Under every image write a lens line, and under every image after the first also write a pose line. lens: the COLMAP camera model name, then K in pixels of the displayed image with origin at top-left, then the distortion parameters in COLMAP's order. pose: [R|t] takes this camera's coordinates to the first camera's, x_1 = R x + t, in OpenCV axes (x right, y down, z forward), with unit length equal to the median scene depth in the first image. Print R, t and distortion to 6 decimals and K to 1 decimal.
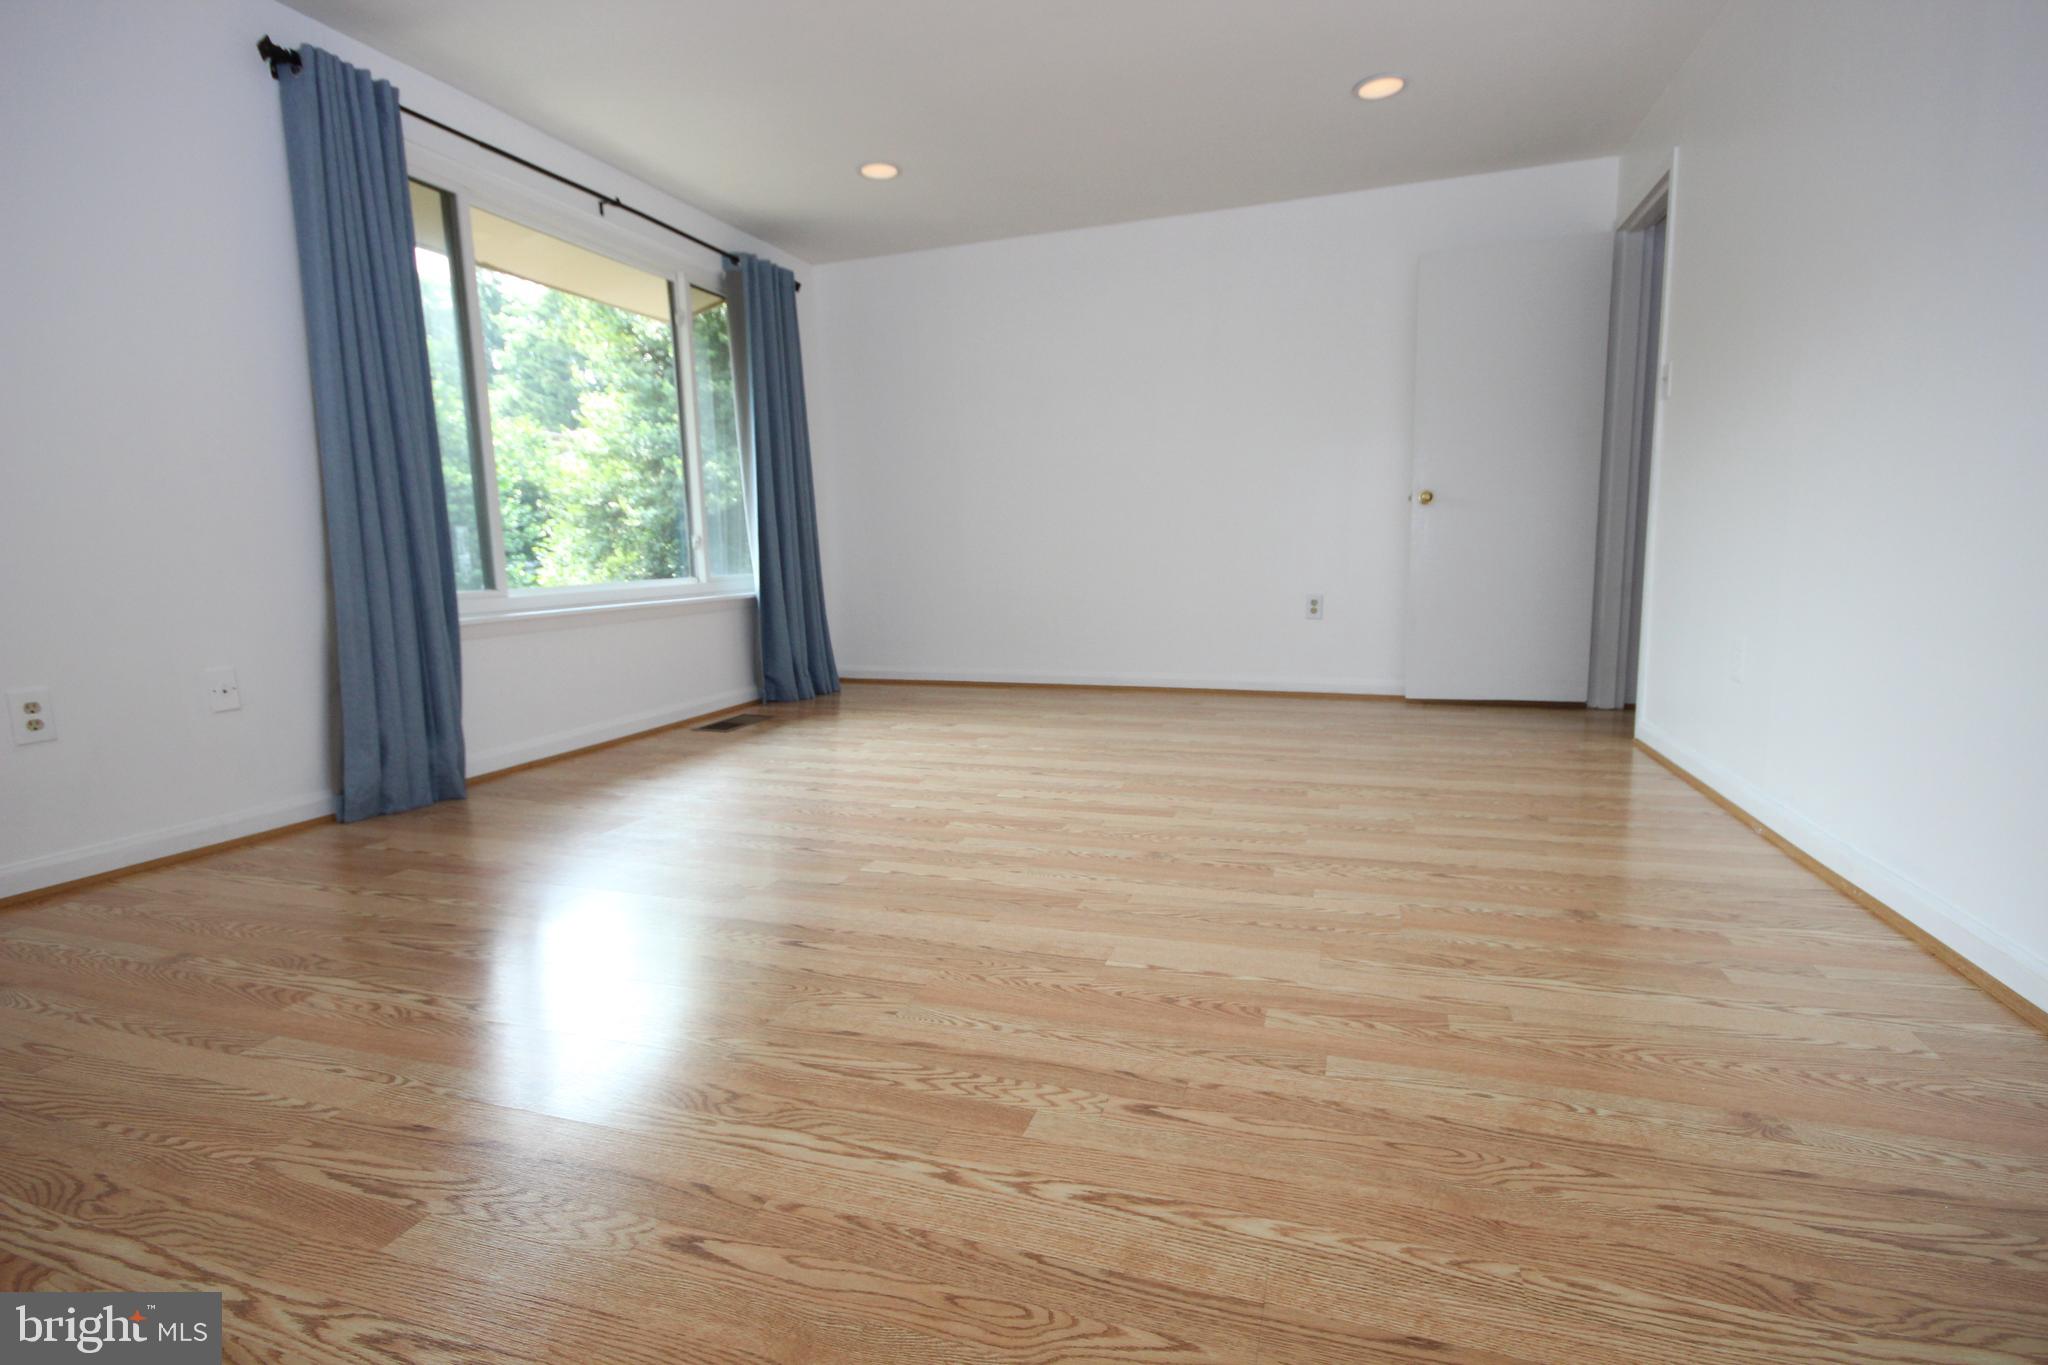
lens RADIAL K [[960.6, 0, 1032.0], [0, 960.6, 686.4], [0, 0, 1]] dist [0.000753, 0.000418]
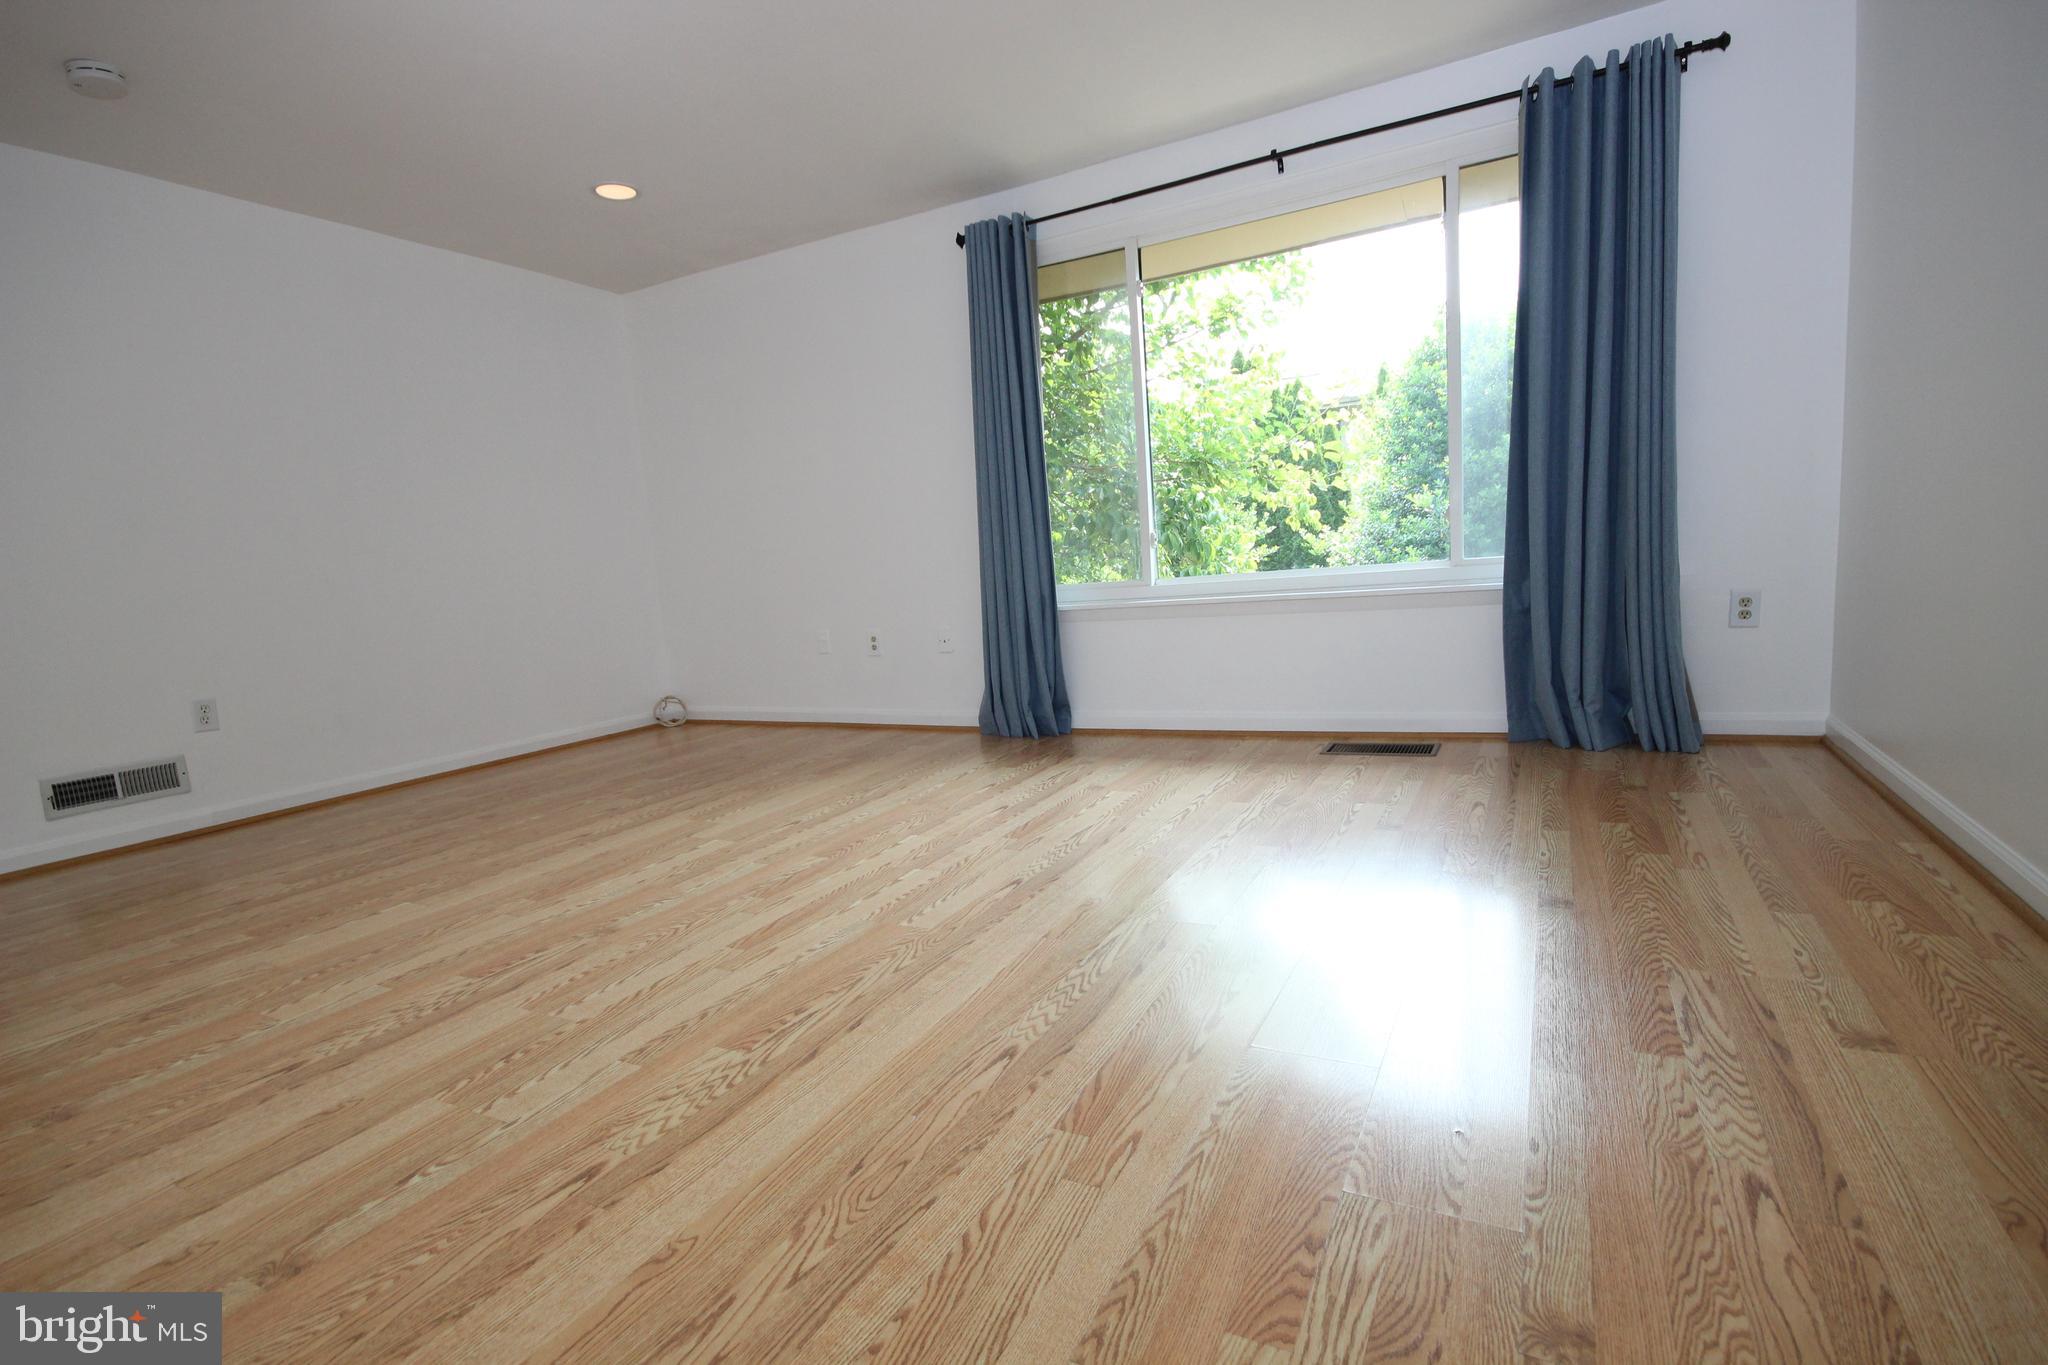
lens RADIAL K [[997.0, 0, 1031.3], [0, 997.0, 687.8], [0, 0, 1]] dist [0.027821, -0.022673]
pose [[-0.157624, 0.157998, -0.974778, 0.958934], [-0.066201, 0.983206, 0.170069, -0.243834], [0.985278, 0.091338, -0.144517, 1.509887]]
